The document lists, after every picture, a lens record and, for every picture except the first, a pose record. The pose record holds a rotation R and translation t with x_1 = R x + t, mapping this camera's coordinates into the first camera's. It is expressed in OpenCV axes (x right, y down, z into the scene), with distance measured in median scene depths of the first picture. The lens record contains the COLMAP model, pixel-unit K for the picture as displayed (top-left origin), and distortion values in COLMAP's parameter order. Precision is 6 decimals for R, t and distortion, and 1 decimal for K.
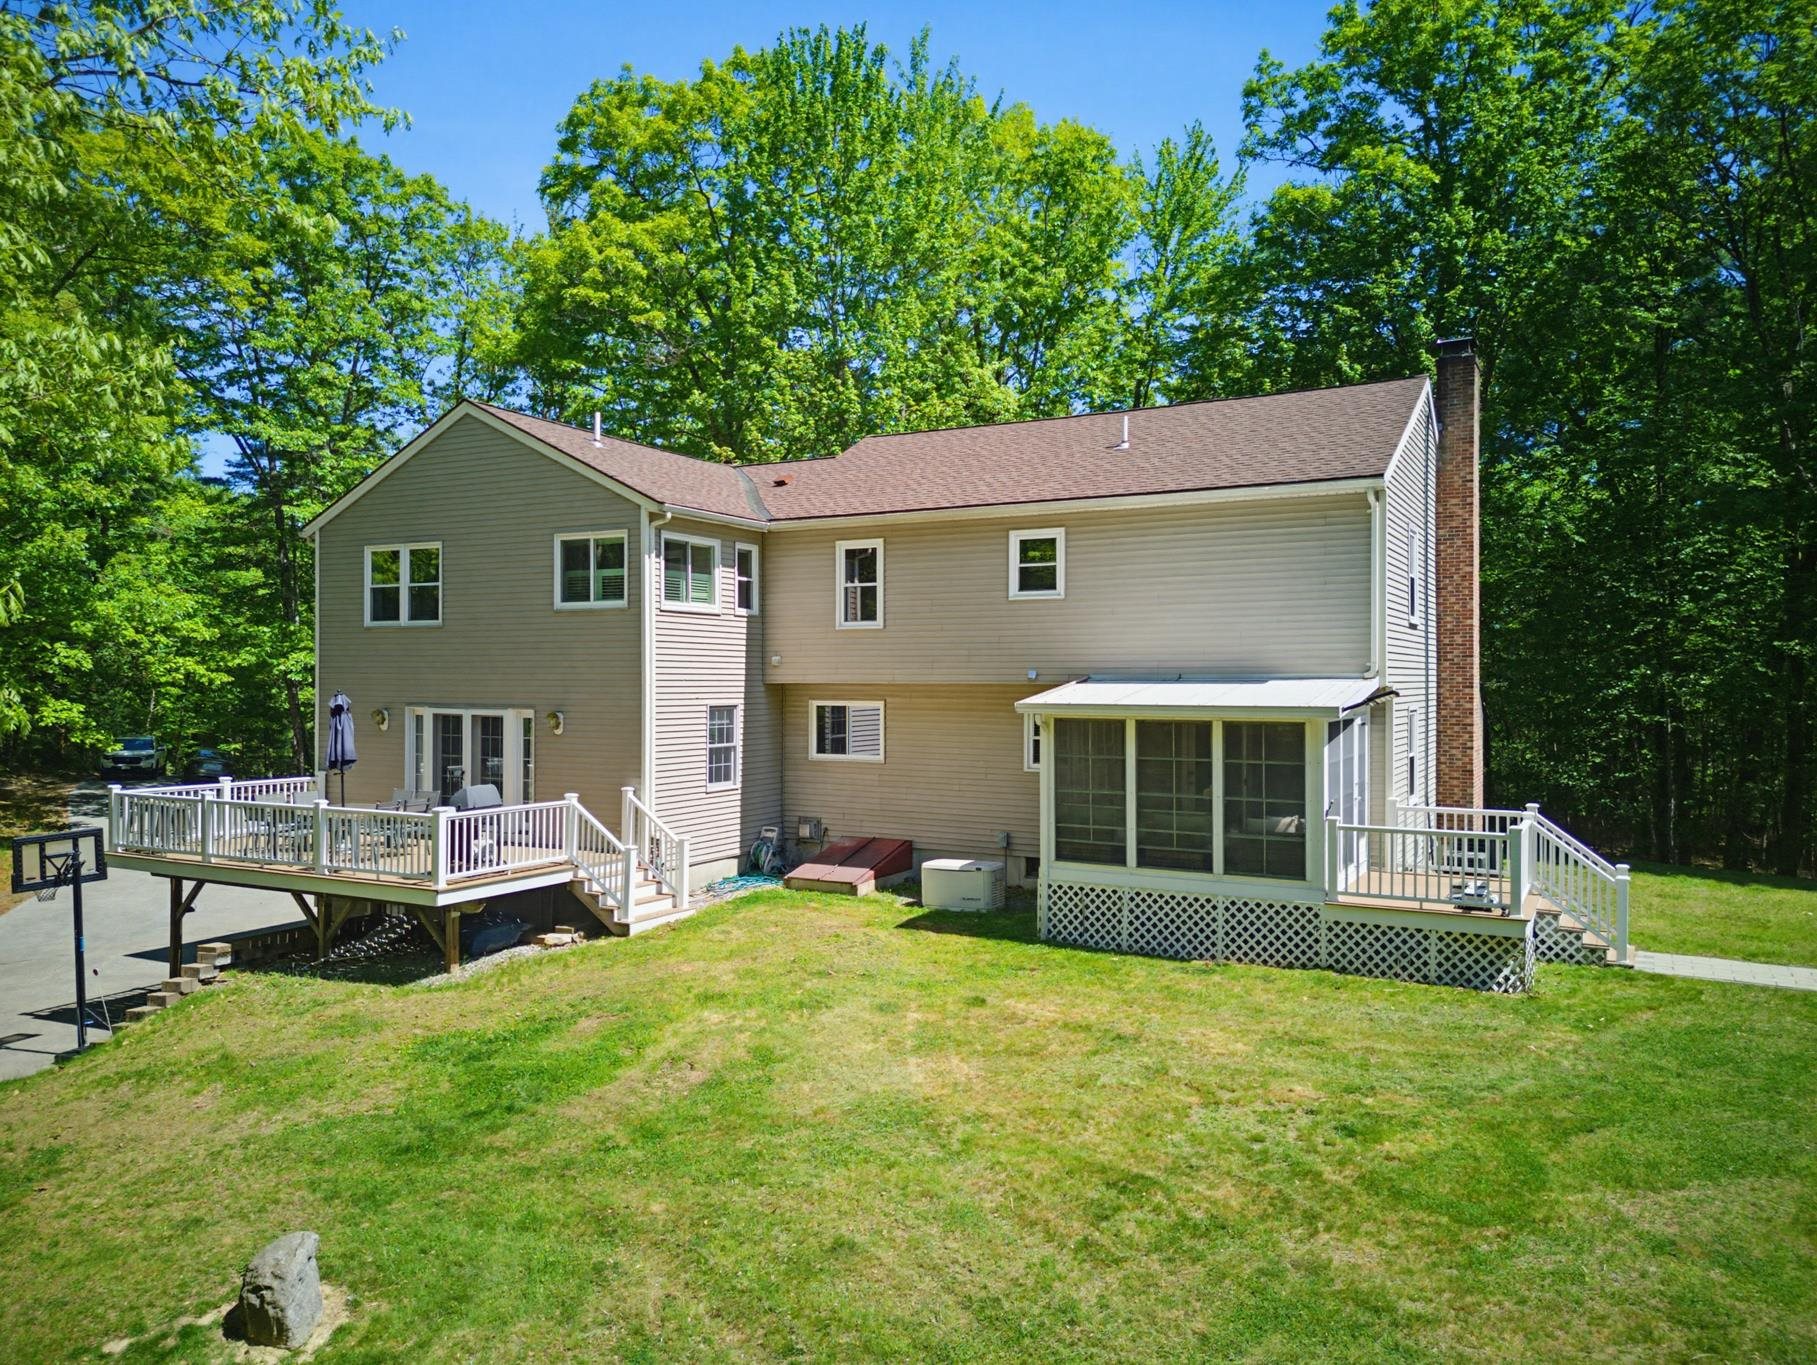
lens RADIAL K [[1293.0, 0, 908.5], [0, 1293.0, 682.5], [0, 0, 1]] dist [0.072206, -0.081406]
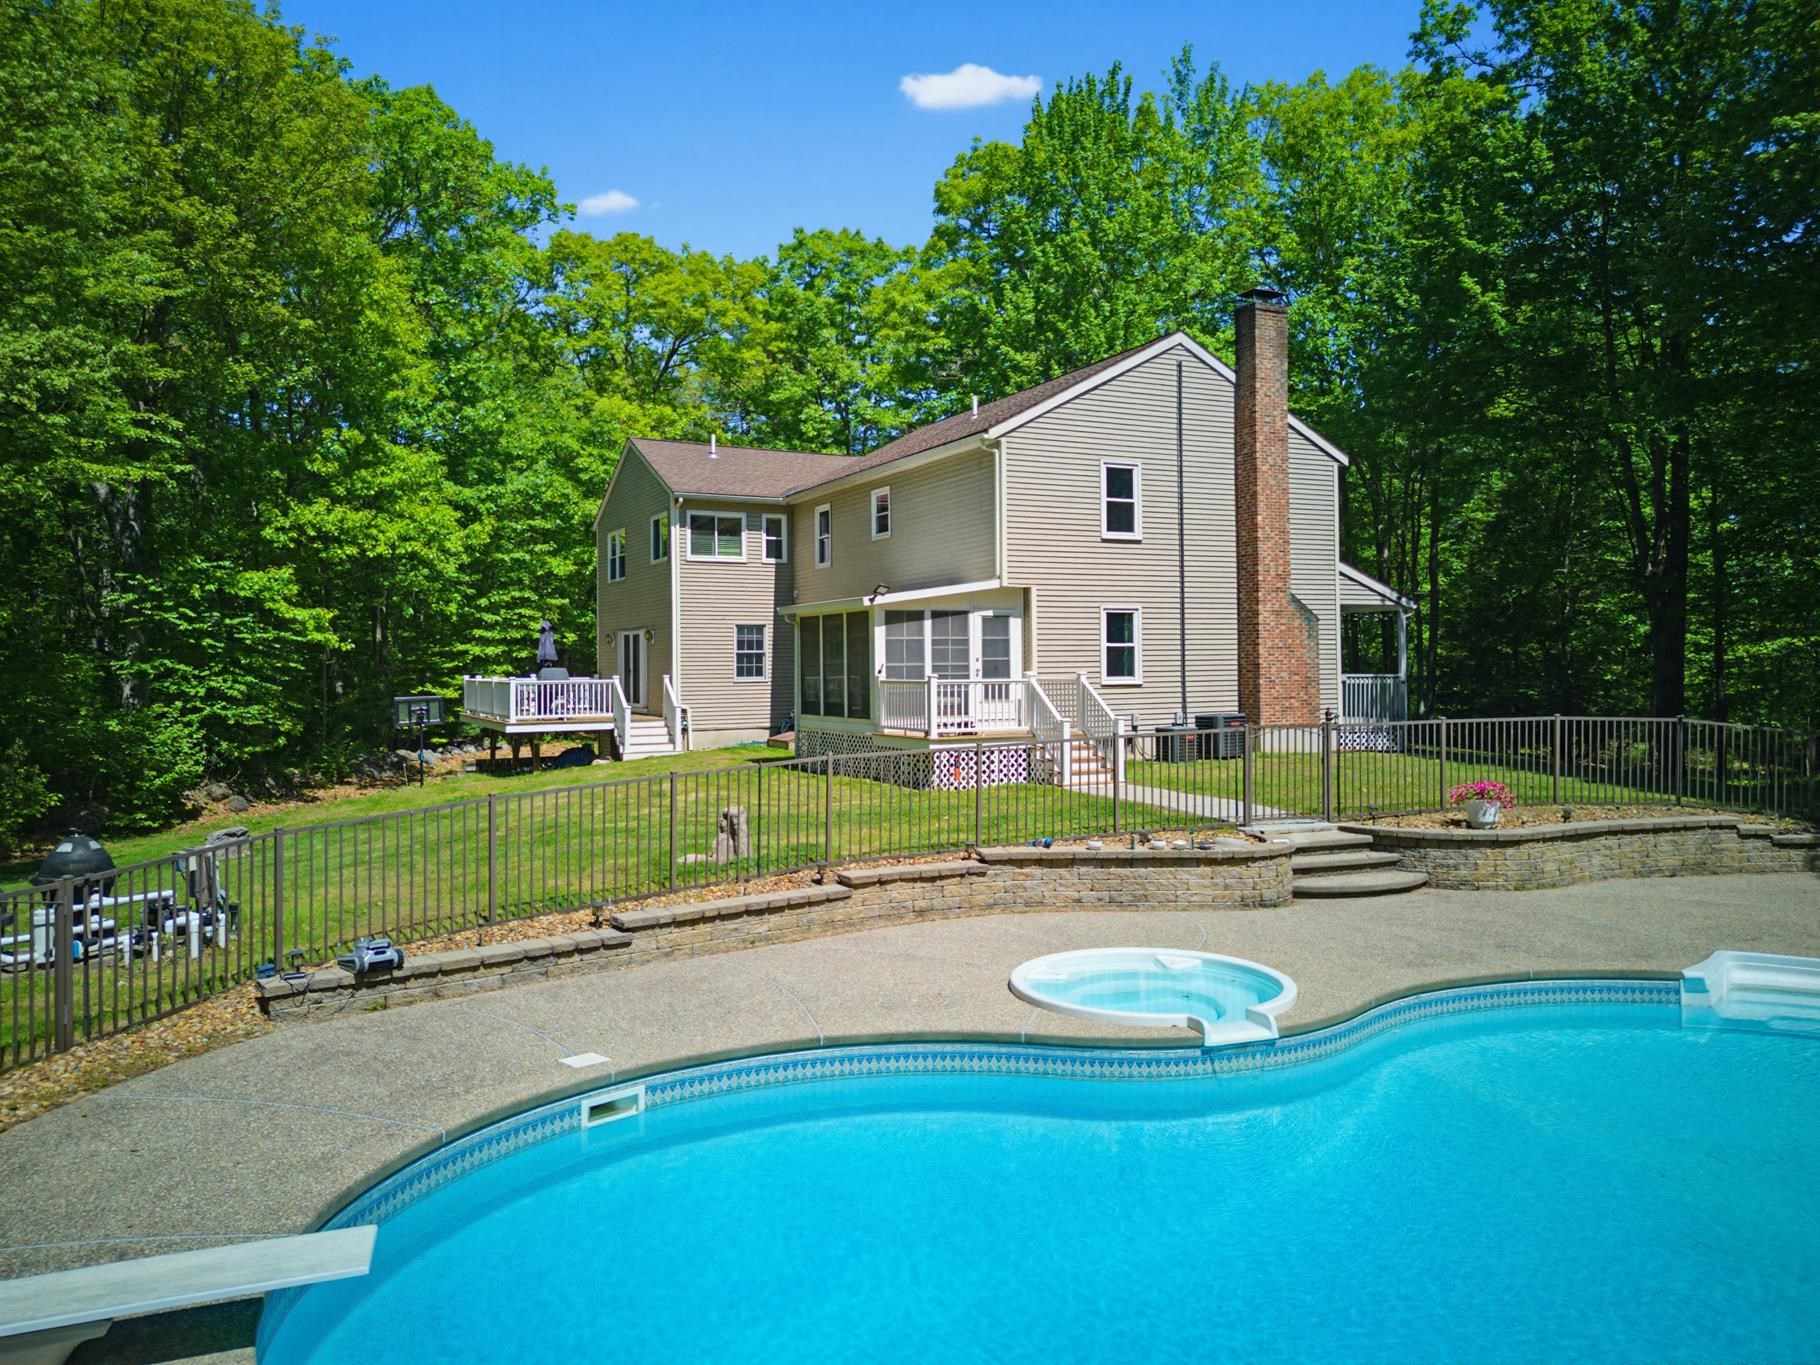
lens RADIAL K [[1285.1, 0, 927.5], [0, 1285.1, 668.0], [0, 0, 1]] dist [0.071209, -0.068802]
pose [[0.827951, -0.009353, -0.560723, 0.889706], [0.009560, 0.999951, -0.002562, 0.076613], [0.560719, -0.003239, 0.828000, -0.108478]]
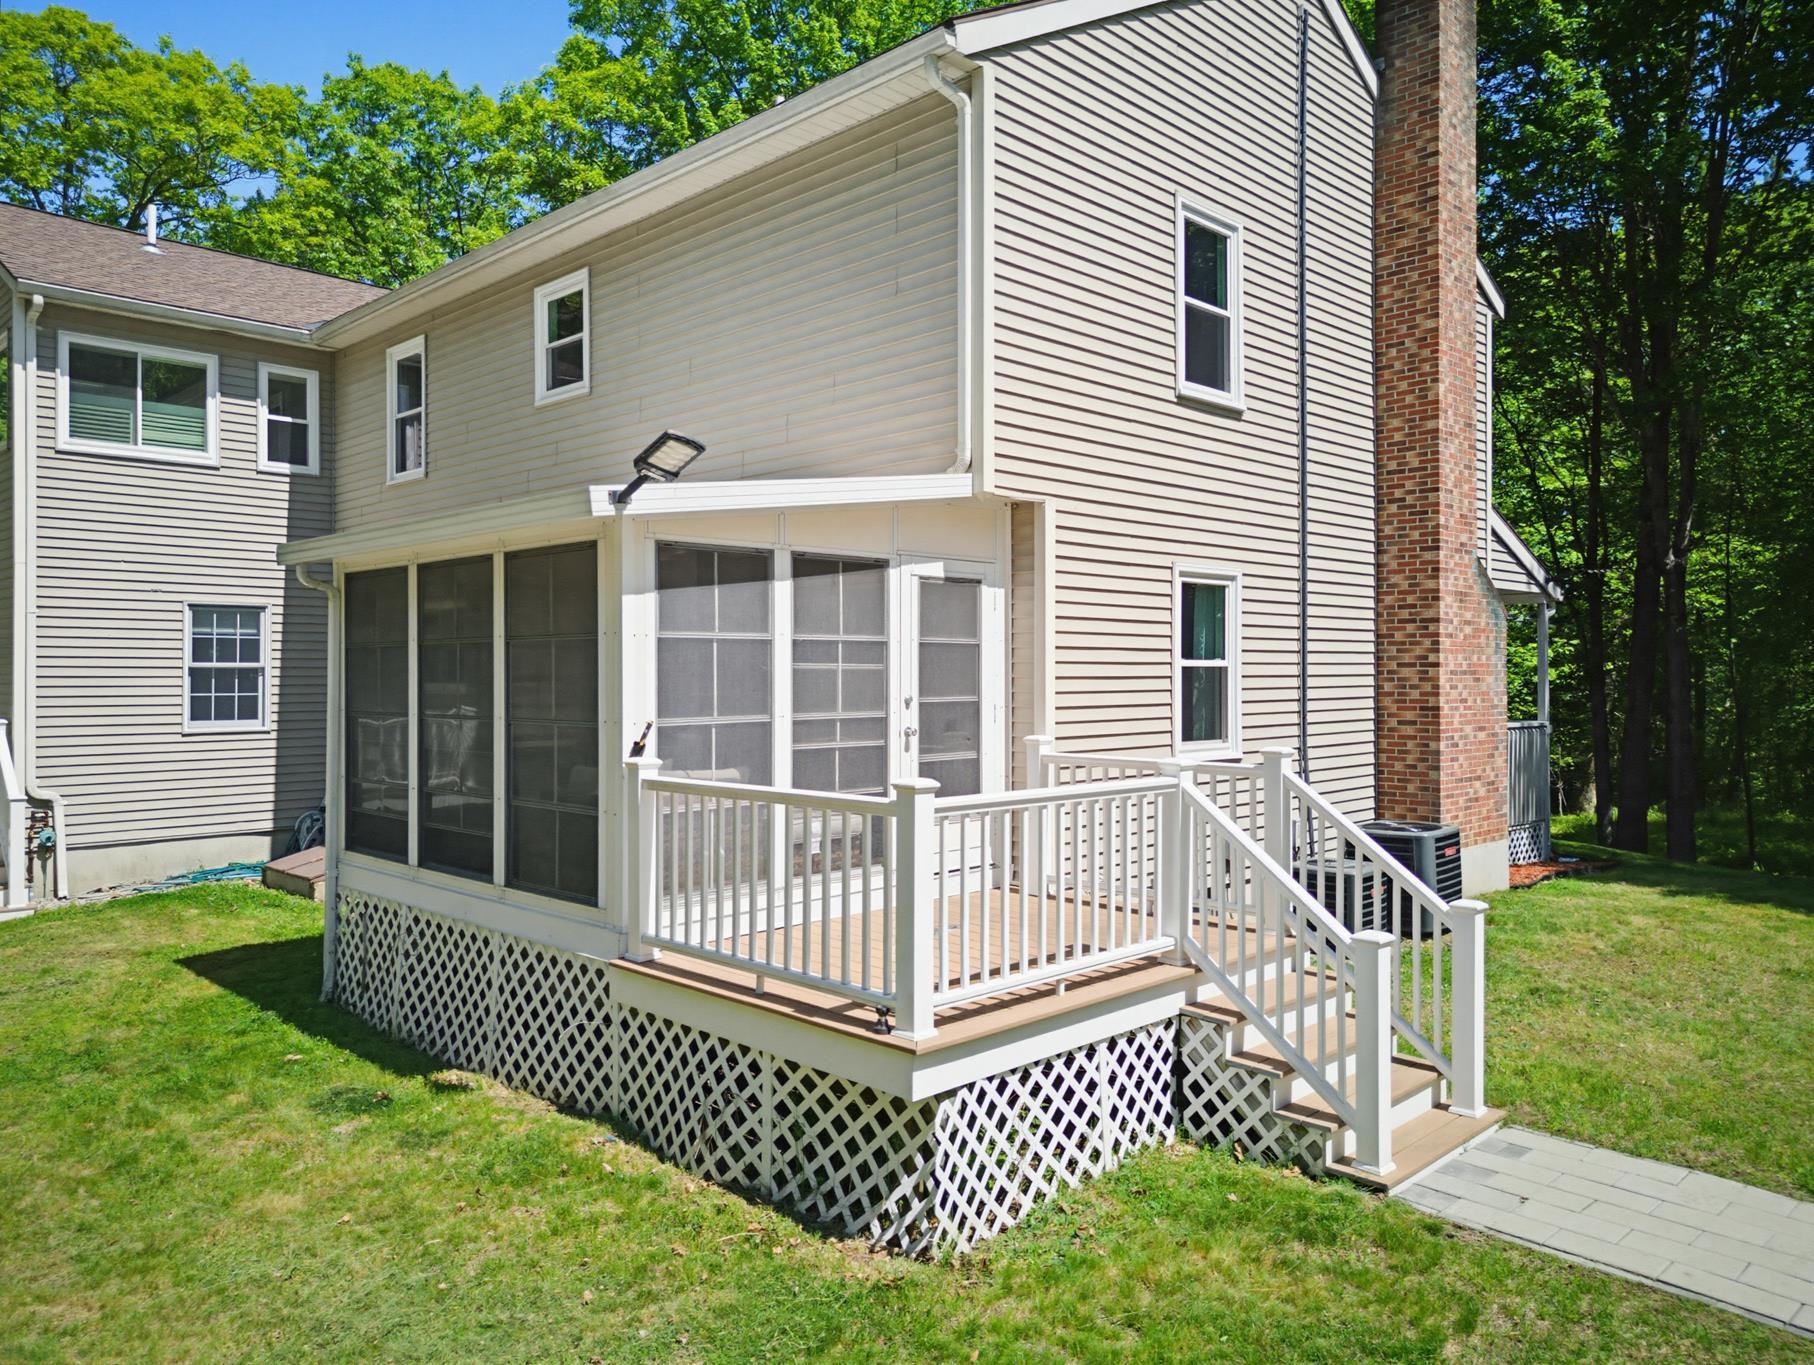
lens RADIAL K [[1280.8, 0, 924.4], [0, 1280.8, 668.1], [0, 0, 1]] dist [0.071209, -0.068802]
pose [[0.961406, -0.004643, -0.275094, 0.404942], [0.002540, 0.999965, -0.008001, 0.059471], [0.275122, 0.006993, 0.961384, 0.478654]]
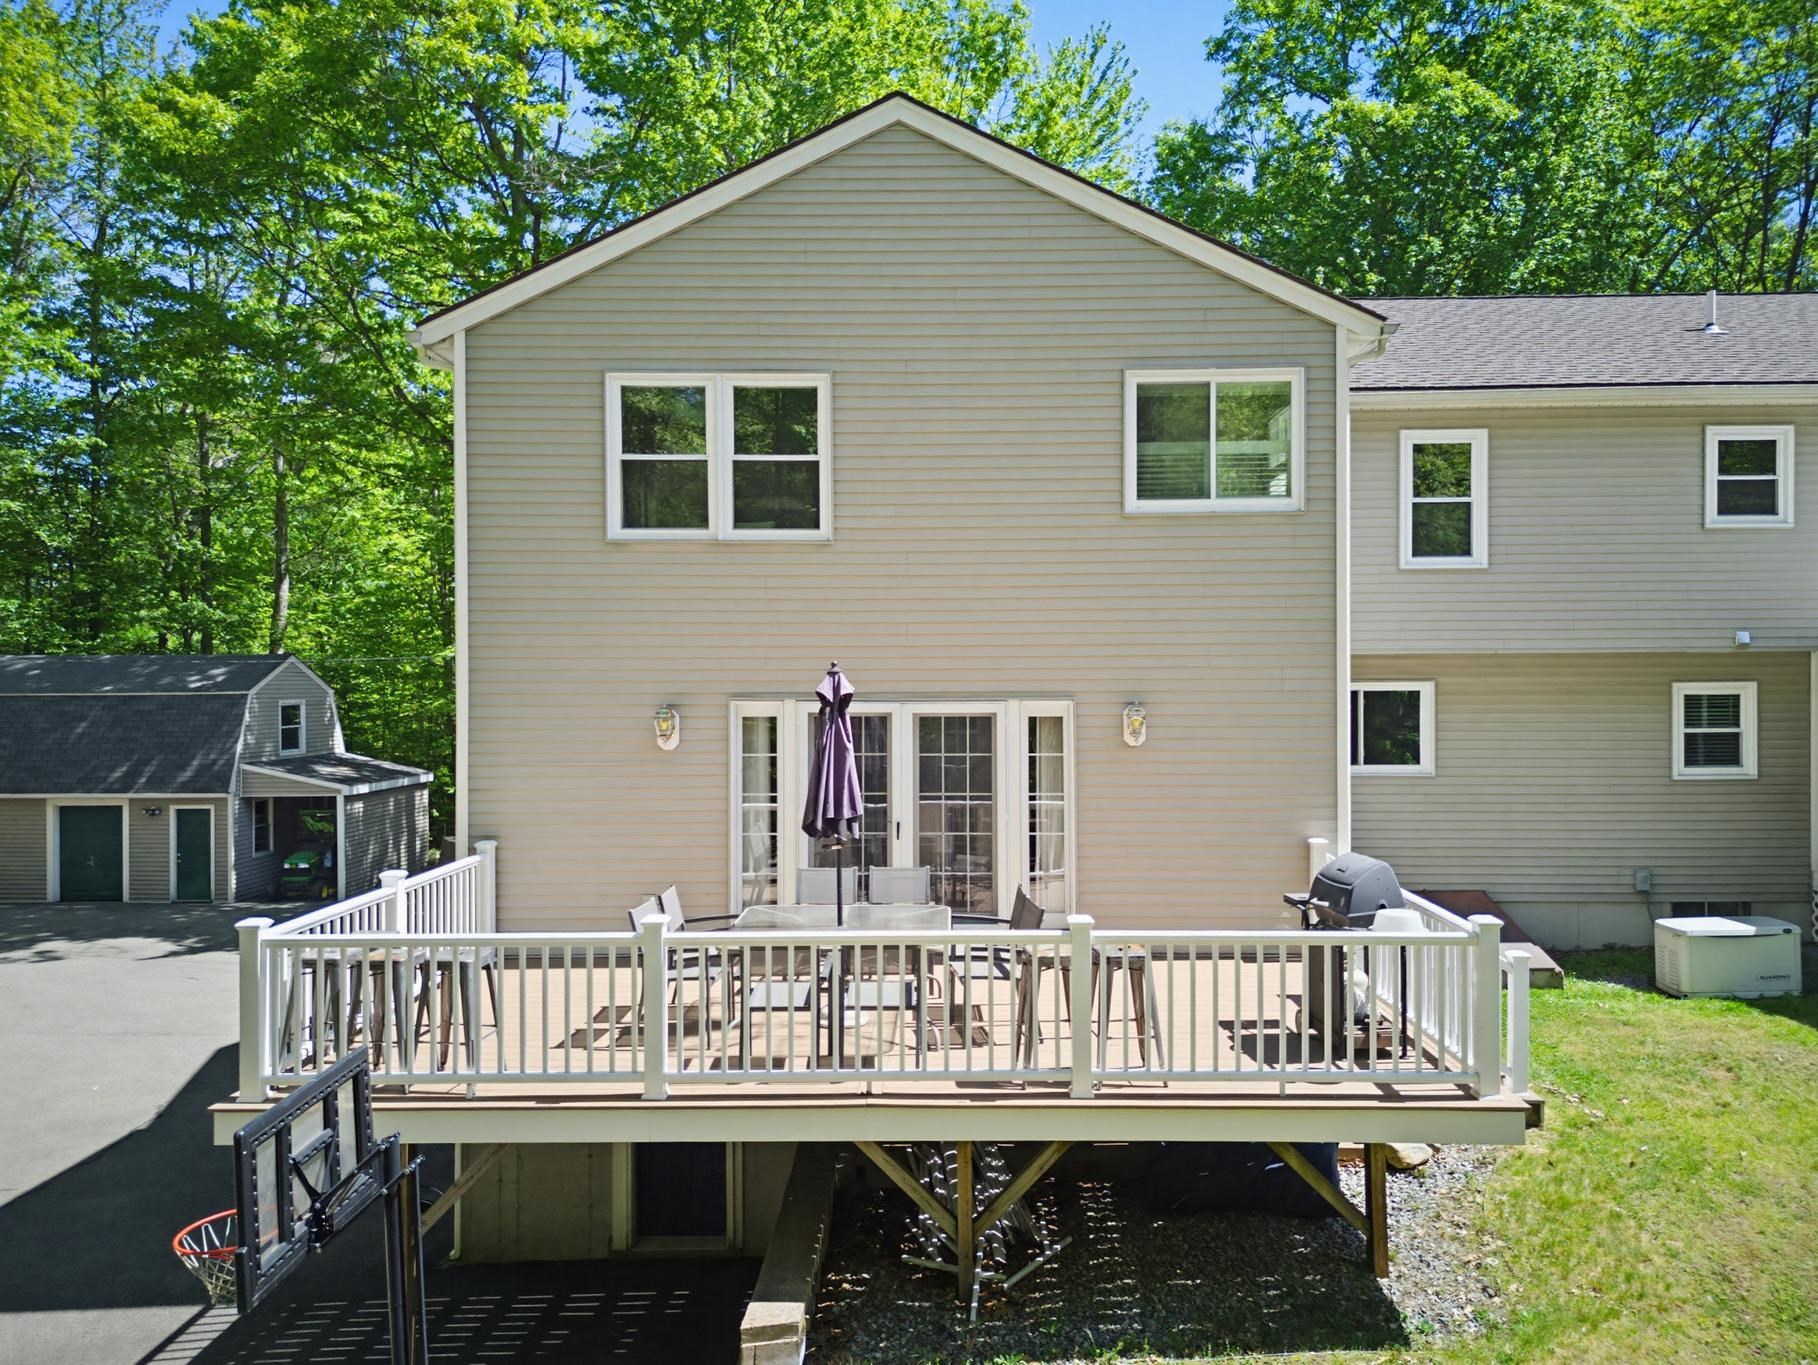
lens RADIAL K [[1293.8, 0, 909.0], [0, 1293.8, 682.5], [0, 0, 1]] dist [0.072206, -0.081406]
pose [[0.883136, -0.009270, 0.469025, -0.610046], [0.007721, 0.999957, 0.005225, 0.010462], [-0.469053, -0.000993, 0.883170, 0.579914]]
